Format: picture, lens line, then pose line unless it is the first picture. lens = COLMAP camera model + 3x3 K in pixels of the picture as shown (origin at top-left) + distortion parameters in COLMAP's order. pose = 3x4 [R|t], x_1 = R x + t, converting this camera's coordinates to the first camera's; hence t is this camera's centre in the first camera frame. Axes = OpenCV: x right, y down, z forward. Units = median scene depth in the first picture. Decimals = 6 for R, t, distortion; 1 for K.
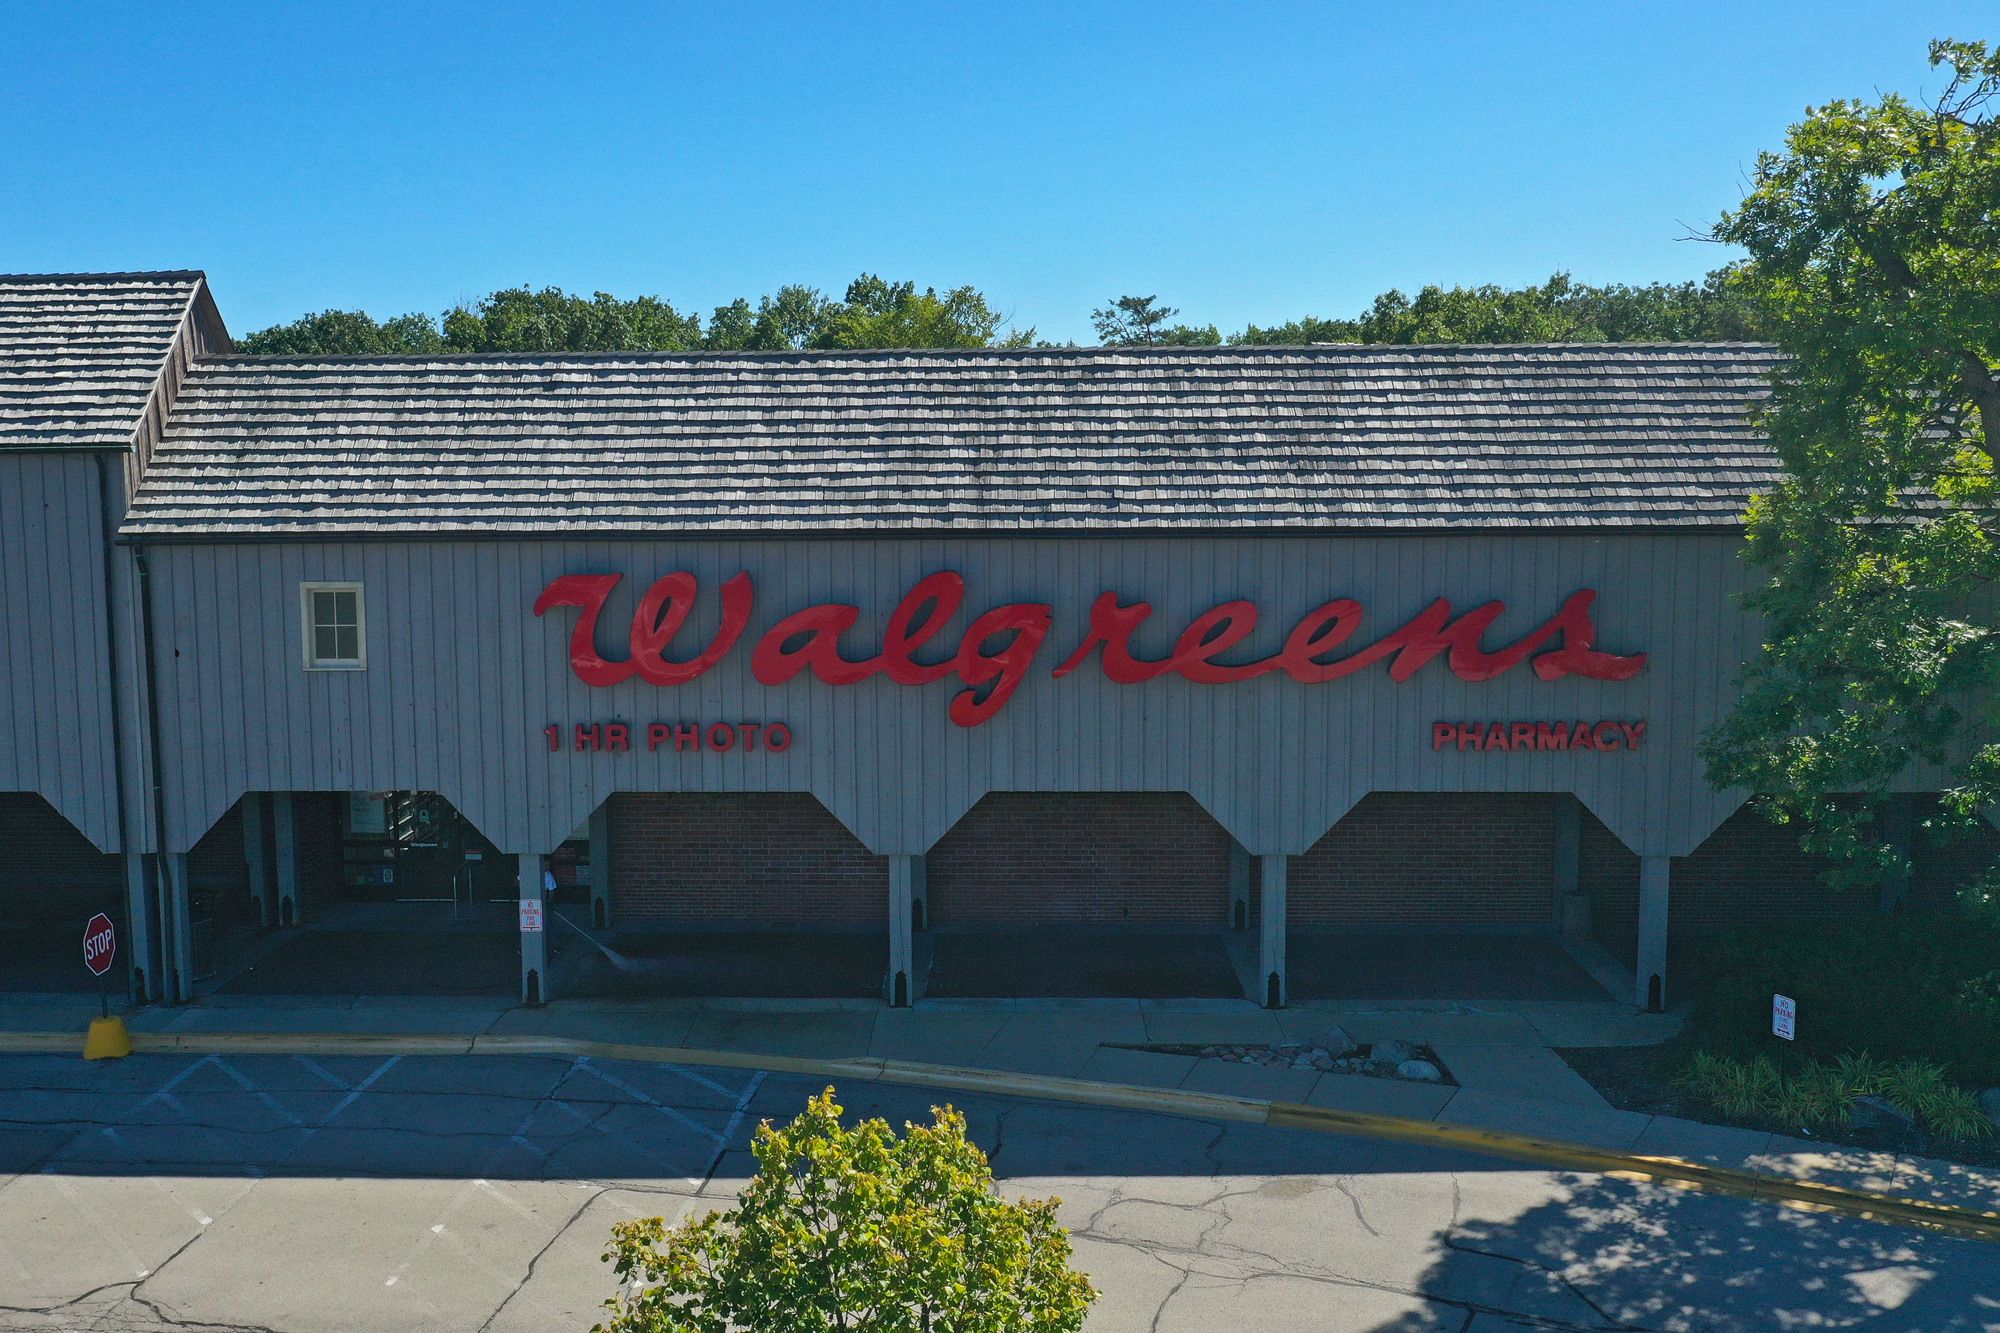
lens RADIAL K [[1863.9, 0, 924.3], [0, 1863.9, 665.2], [0, 0, 1]] dist [-0.004945, -0.003414]
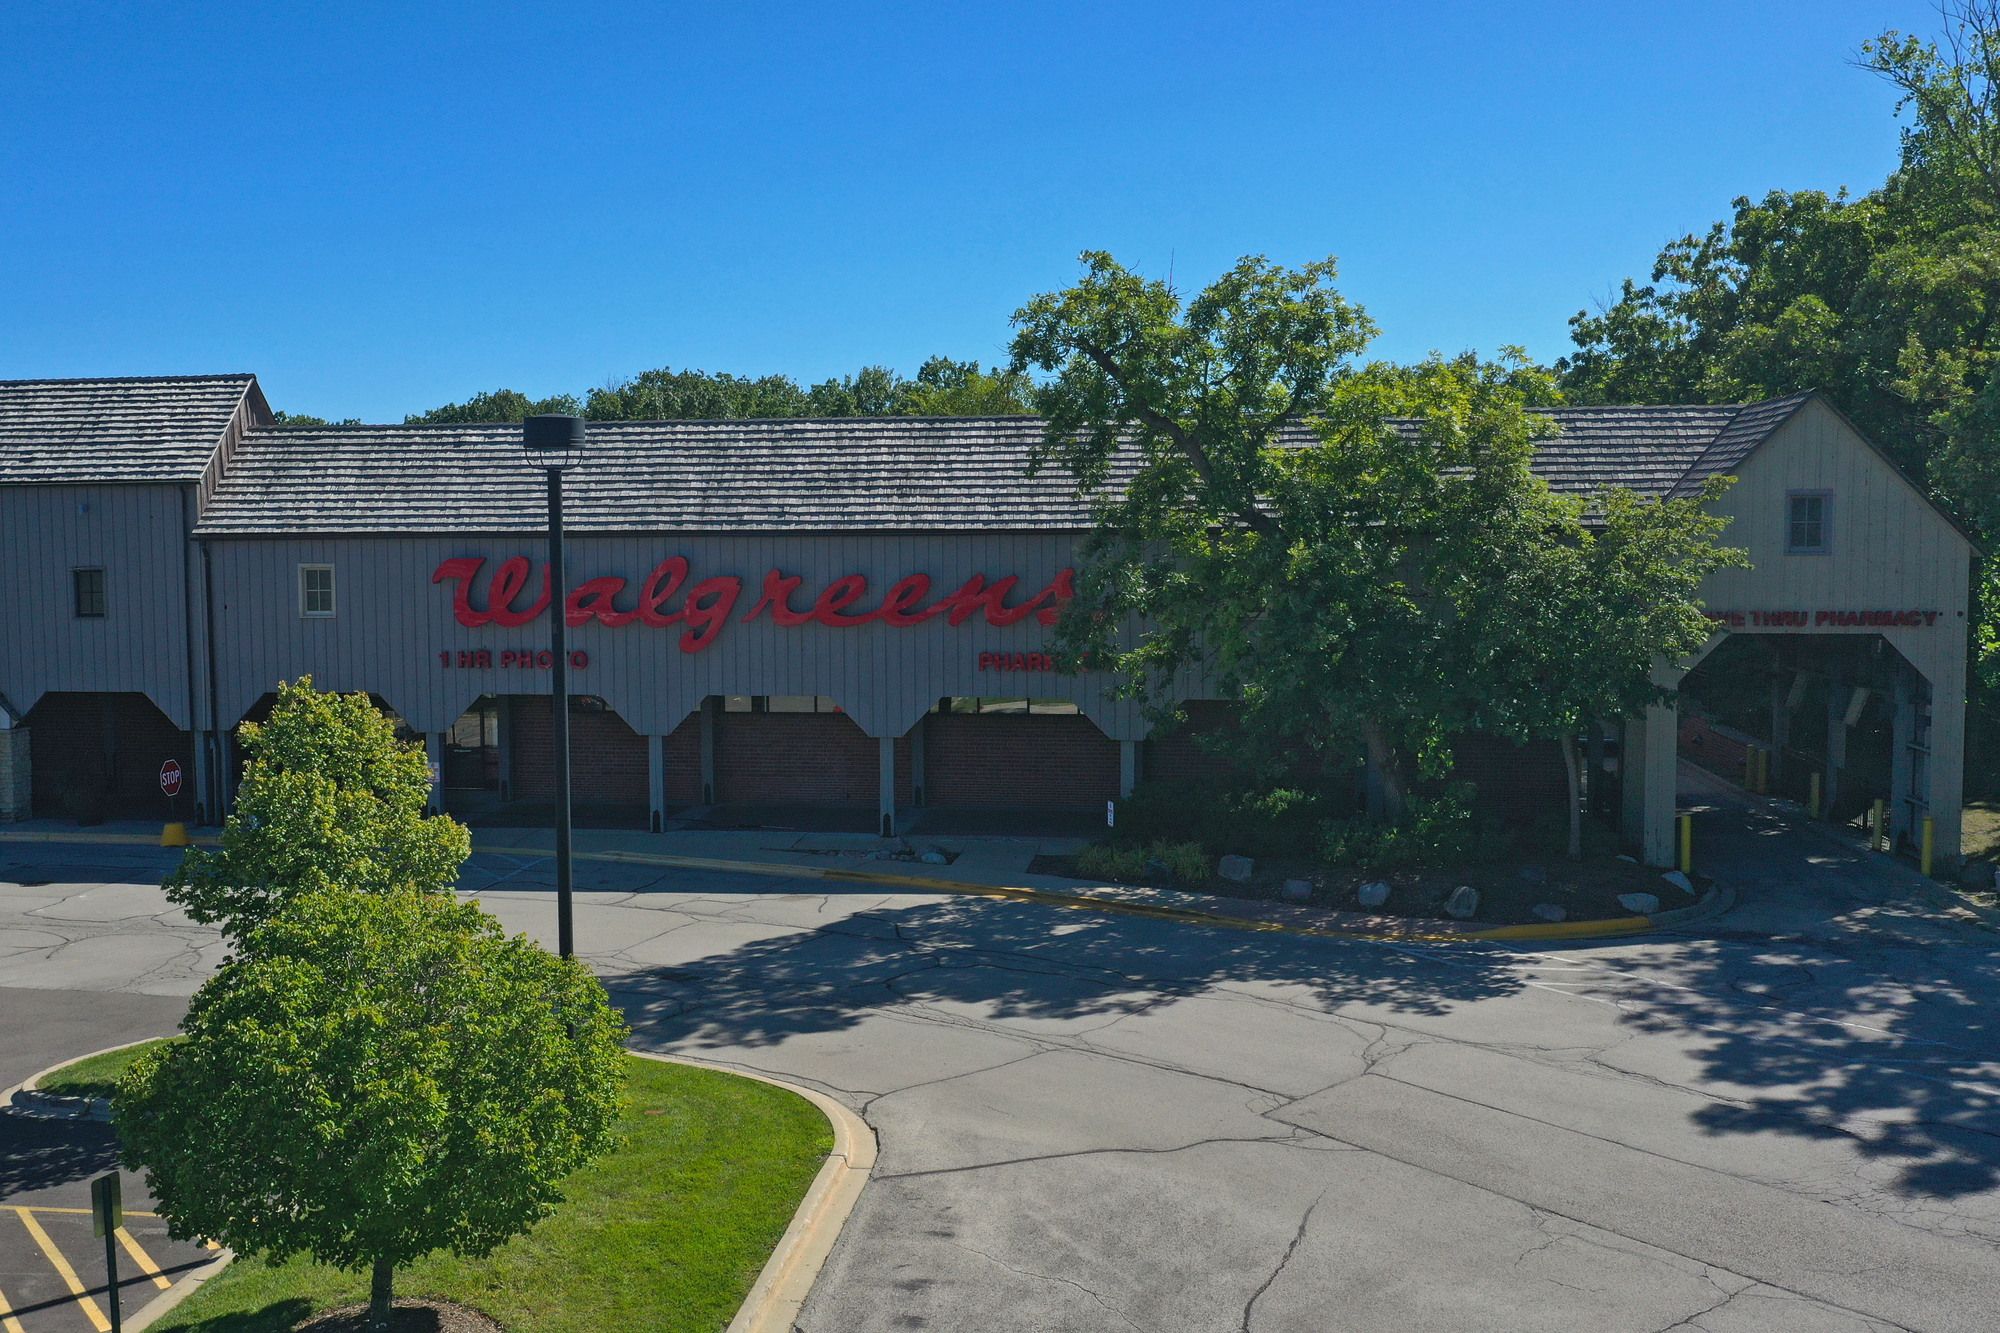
lens RADIAL K [[1863.9, 0, 924.3], [0, 1863.9, 665.2], [0, 0, 1]] dist [-0.004945, -0.003414]
pose [[0.994206, 0.008654, -0.107142, 0.384760], [-0.012753, 0.999210, -0.037636, 0.098365], [0.106732, 0.038785, 0.993531, -0.558515]]
